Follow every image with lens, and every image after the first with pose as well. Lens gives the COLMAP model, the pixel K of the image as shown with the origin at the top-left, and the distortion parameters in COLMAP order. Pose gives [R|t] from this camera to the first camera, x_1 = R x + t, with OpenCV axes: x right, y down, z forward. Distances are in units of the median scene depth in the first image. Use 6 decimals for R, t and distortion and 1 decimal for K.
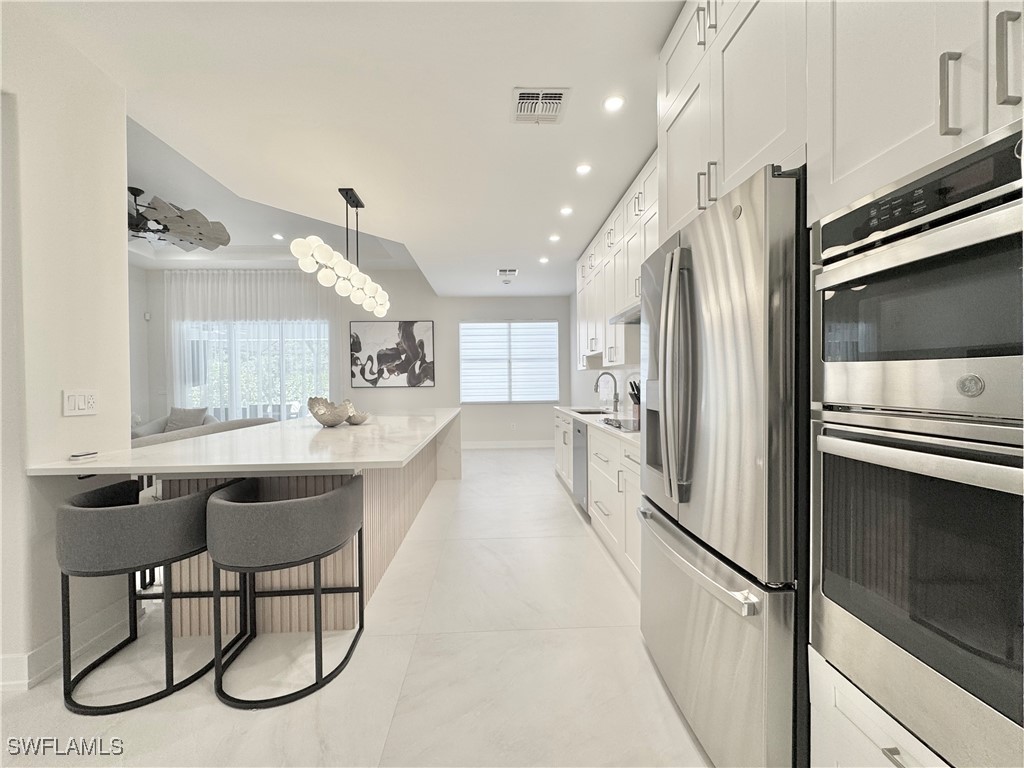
lens RADIAL K [[413.0, 0, 518.8], [0, 413.0, 383.3], [0, 0, 1]] dist [-0.000319, 0.000534]
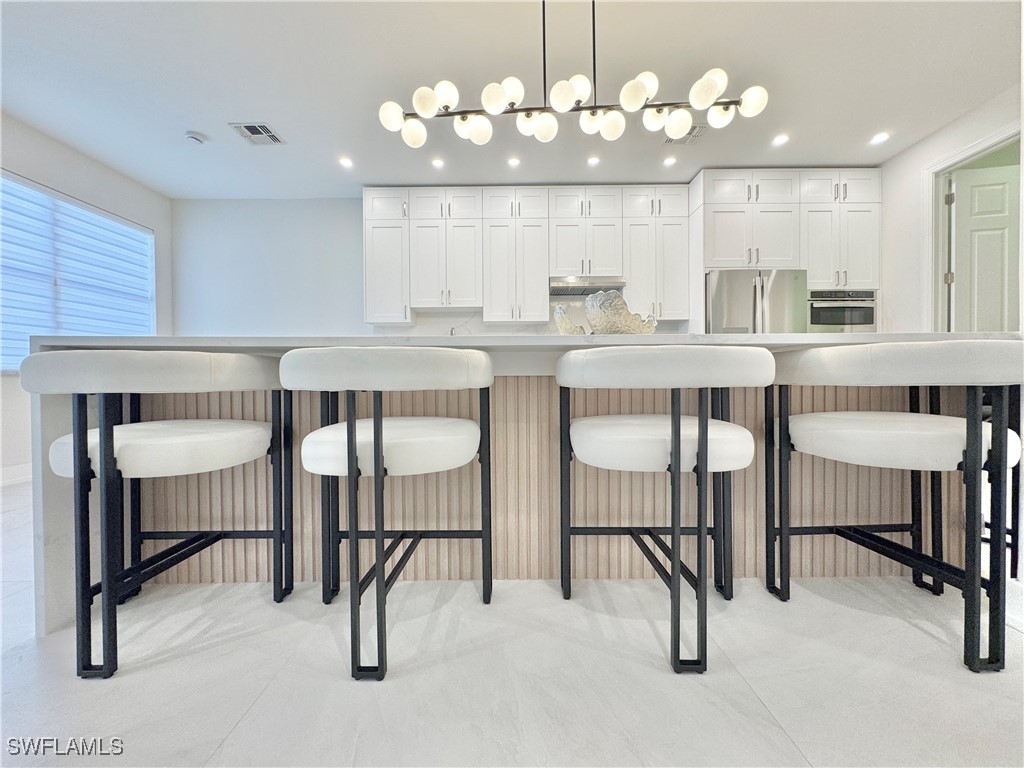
lens RADIAL K [[413.0, 0, 511.9], [0, 413.0, 383.9], [0, 0, 1]] dist [-0.000319, 0.000534]
pose [[0.064787, 0.002441, 0.997896, -0.452565], [0.020795, 0.999777, -0.003795, 0.070454], [-0.997682, 0.020998, 0.064721, 0.495626]]
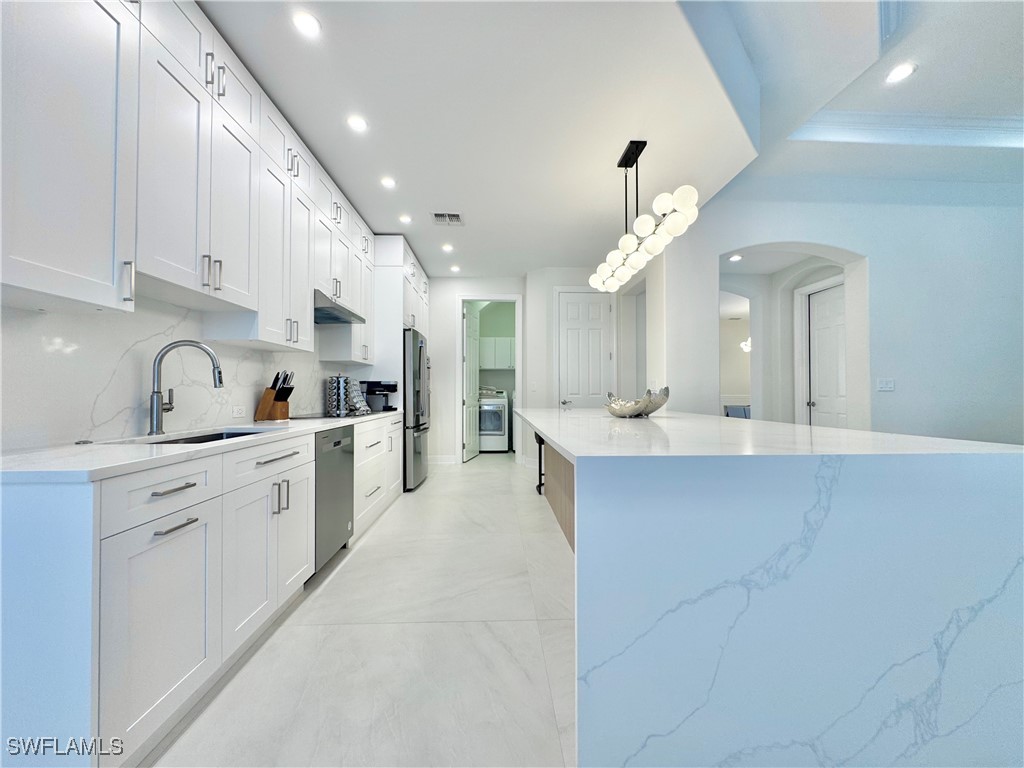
lens RADIAL K [[413.0, 0, 508.1], [0, 413.0, 384.9], [0, 0, 1]] dist [-0.000319, 0.000534]
pose [[-0.999466, 0.016430, 0.028228, -0.077624], [0.016308, 0.999857, -0.004554, 0.018585], [-0.028299, -0.004091, -0.999591, 0.862237]]
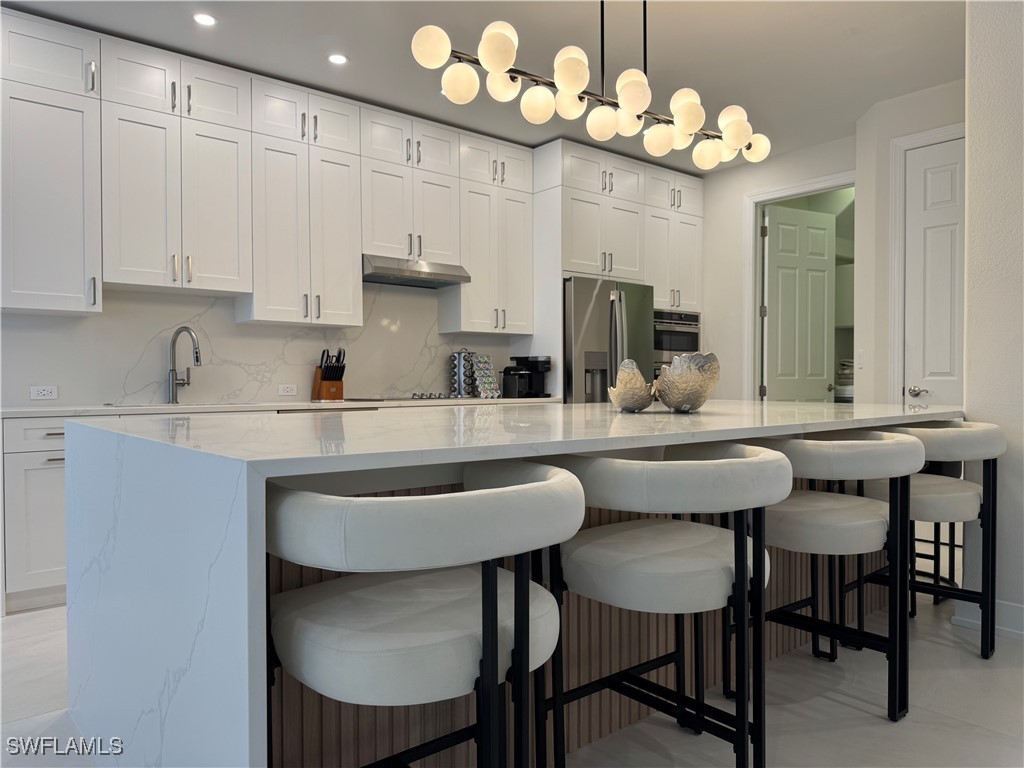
lens RADIAL K [[736.2, 0, 510.1], [0, 736.2, 397.2], [0, 0, 1]] dist [0.068021, -0.026922]
pose [[-0.592494, -0.004334, 0.805564, -0.458095], [0.021572, 0.999542, 0.021244, 0.032384], [-0.805286, 0.029965, -0.592128, 0.748666]]
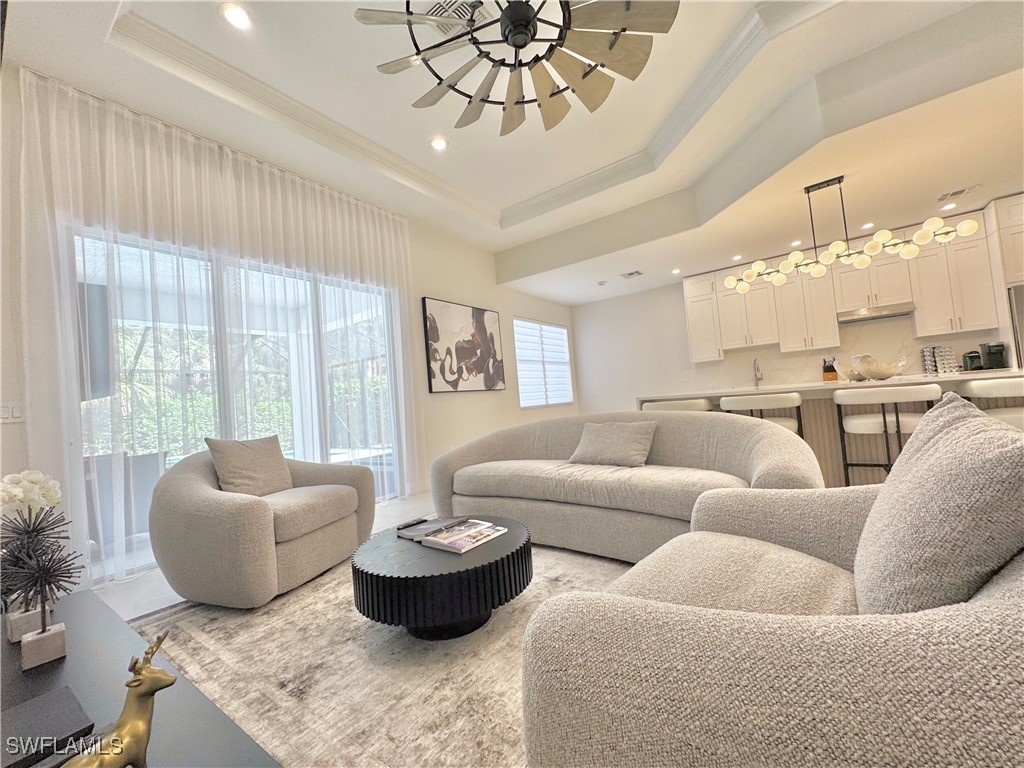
lens RADIAL K [[413.0, 0, 510.5], [0, 413.0, 384.2], [0, 0, 1]] dist [-0.000319, 0.000534]
pose [[0.637659, -0.005333, 0.770300, -0.841561], [0.083507, 0.994561, -0.062242, 0.048999], [-0.765779, 0.104015, 0.634637, 0.469222]]
